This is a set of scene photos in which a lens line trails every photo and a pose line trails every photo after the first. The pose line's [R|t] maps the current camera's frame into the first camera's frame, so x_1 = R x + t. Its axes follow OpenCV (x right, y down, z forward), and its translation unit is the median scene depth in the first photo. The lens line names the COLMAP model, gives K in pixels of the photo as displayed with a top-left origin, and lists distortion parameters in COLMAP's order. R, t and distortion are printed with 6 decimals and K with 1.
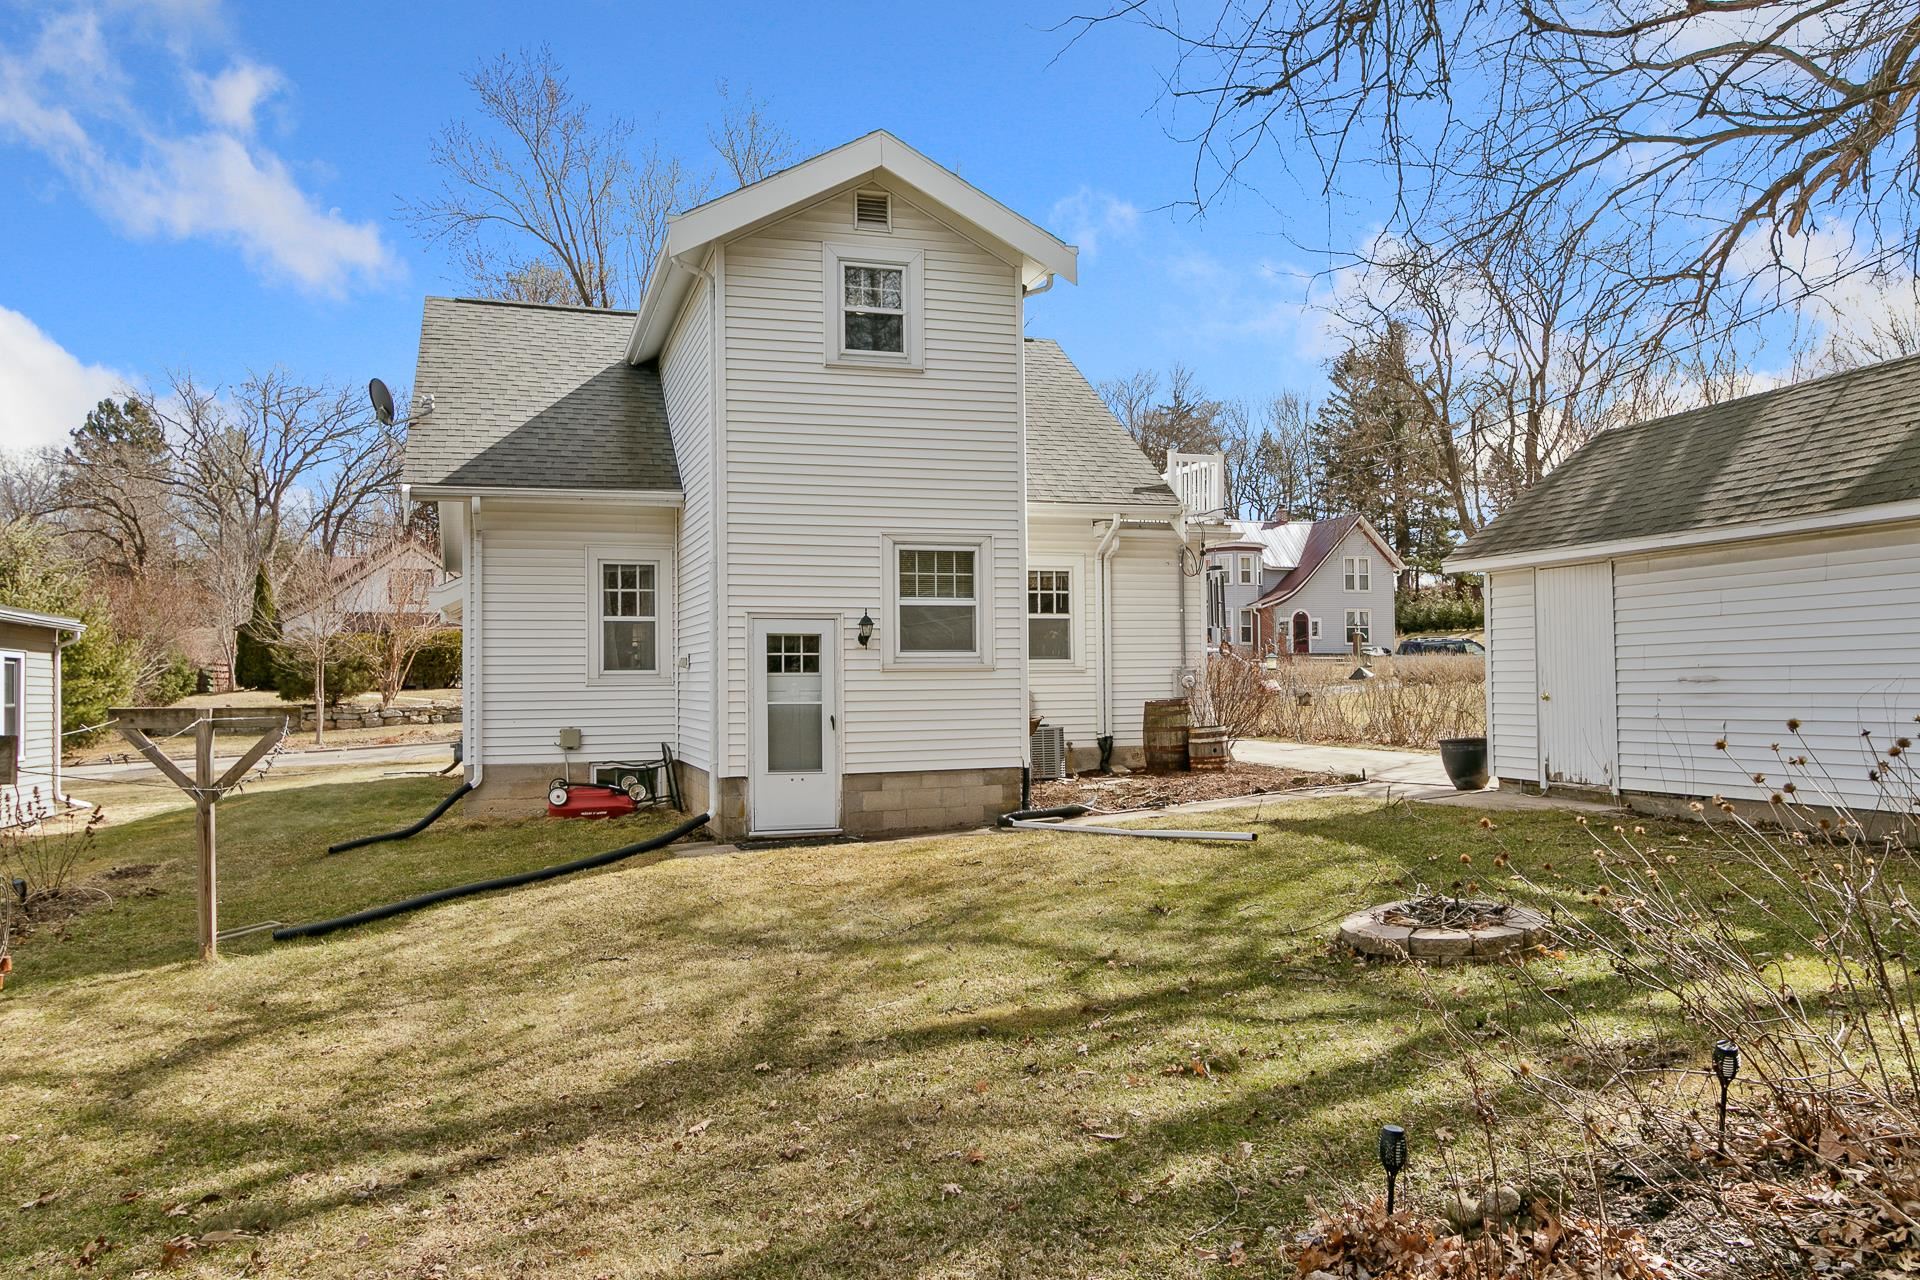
lens RADIAL K [[1439.7, 0, 929.3], [0, 1439.7, 648.9], [0, 0, 1]] dist [0.011519, -0.006555]
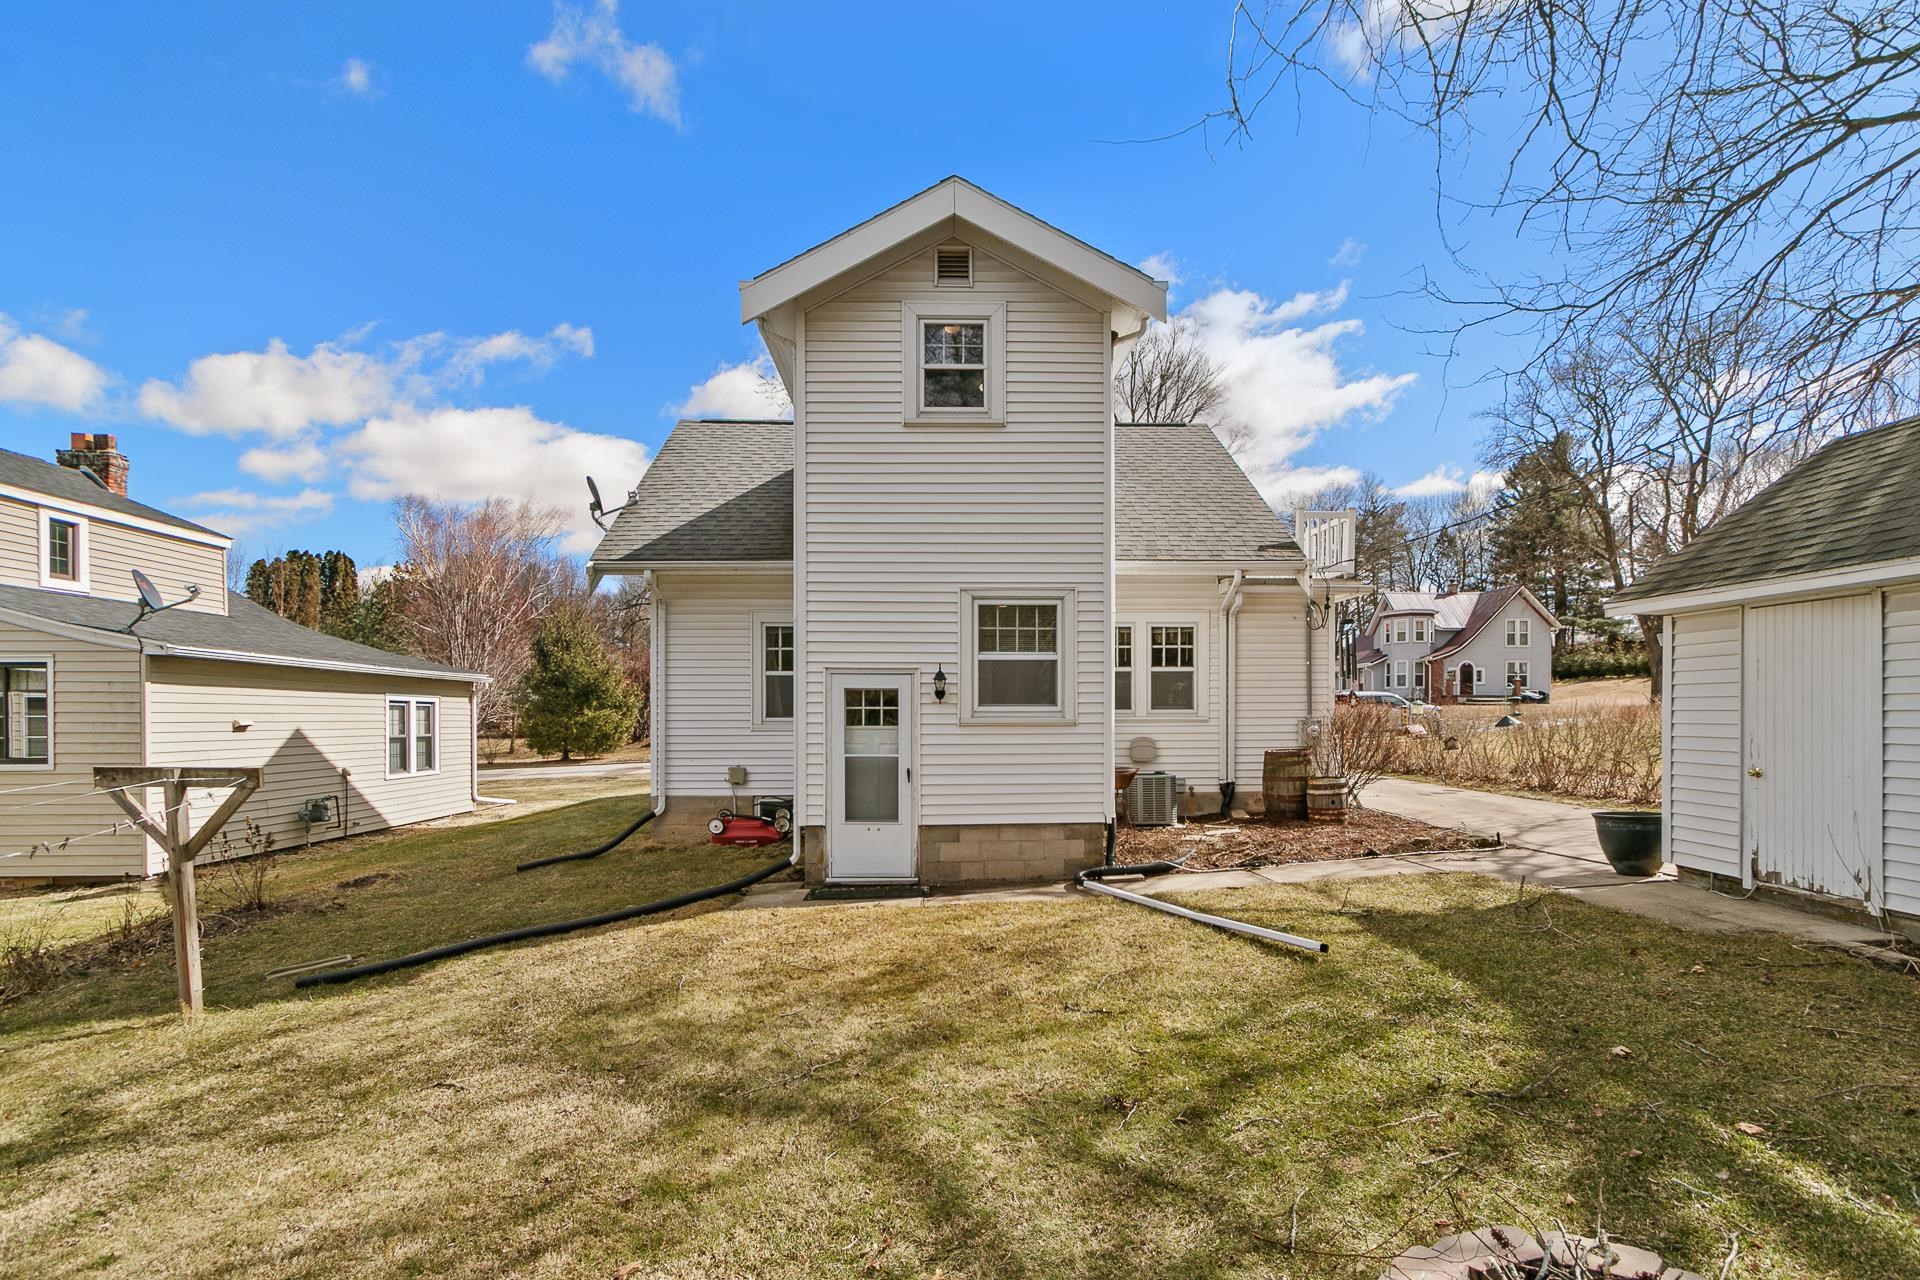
lens RADIAL K [[903.6, 0, 946.9], [0, 903.6, 720.6], [0, 0, 1]] dist [0.005422, 0.000045]
pose [[0.961646, 0.011457, -0.274054, 0.133019], [-0.001611, 0.999346, 0.036124, -0.010731], [0.274289, -0.034296, 0.961036, 0.384971]]
